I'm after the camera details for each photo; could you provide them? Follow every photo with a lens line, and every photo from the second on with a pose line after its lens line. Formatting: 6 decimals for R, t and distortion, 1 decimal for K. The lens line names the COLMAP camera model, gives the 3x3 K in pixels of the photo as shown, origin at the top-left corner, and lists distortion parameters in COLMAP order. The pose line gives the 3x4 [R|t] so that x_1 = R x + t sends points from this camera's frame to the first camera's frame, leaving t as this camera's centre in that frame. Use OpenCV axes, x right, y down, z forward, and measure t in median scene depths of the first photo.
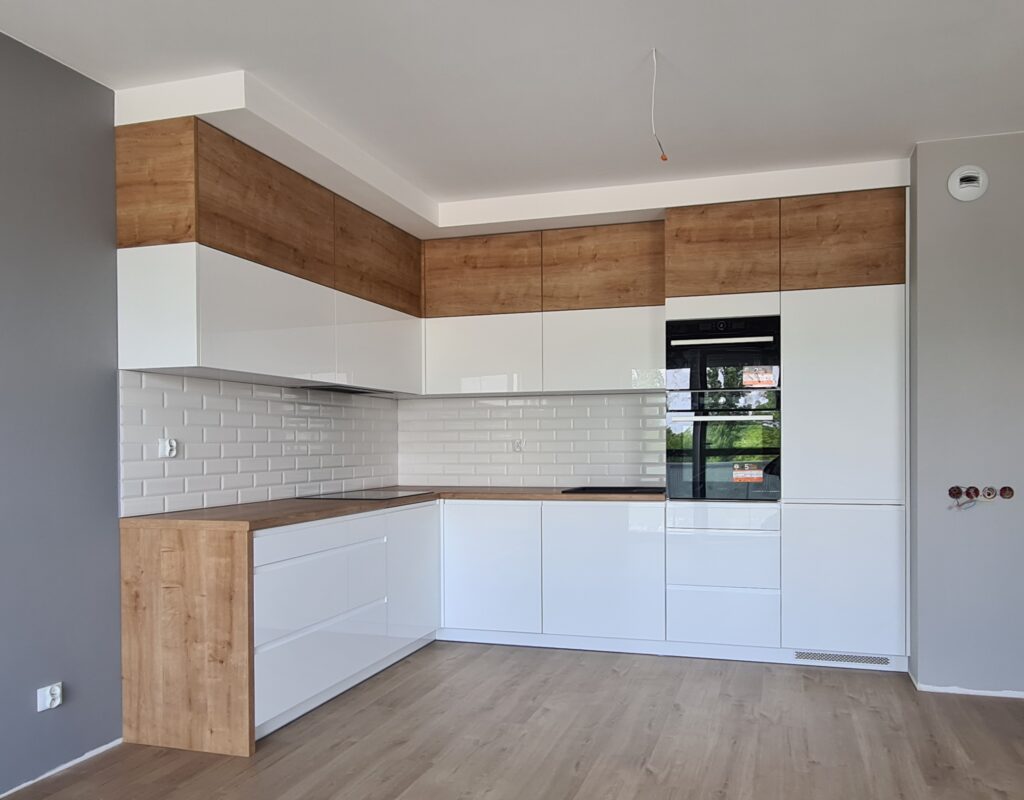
lens RADIAL K [[836.1, 0, 513.6], [0, 836.1, 460.1], [0, 0, 1]] dist [0.001601, 0.001252]
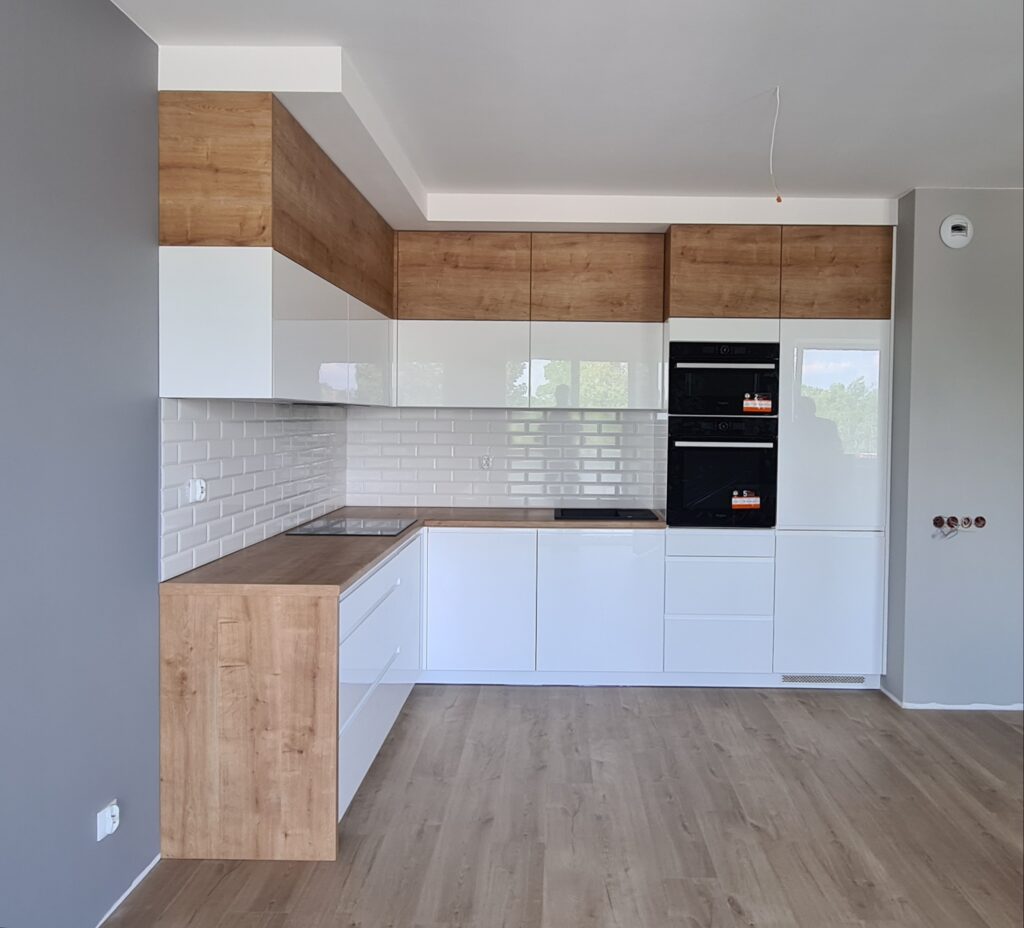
lens RADIAL K [[905.8, 0, 512.0], [0, 905.8, 448.8], [0, 0, 1]] dist [0.002244, -0.003552]
pose [[0.955734, 0.011478, 0.294009, -0.312948], [-0.018425, 0.999612, 0.020871, -0.064741], [-0.293656, -0.025364, 0.955575, 0.055951]]
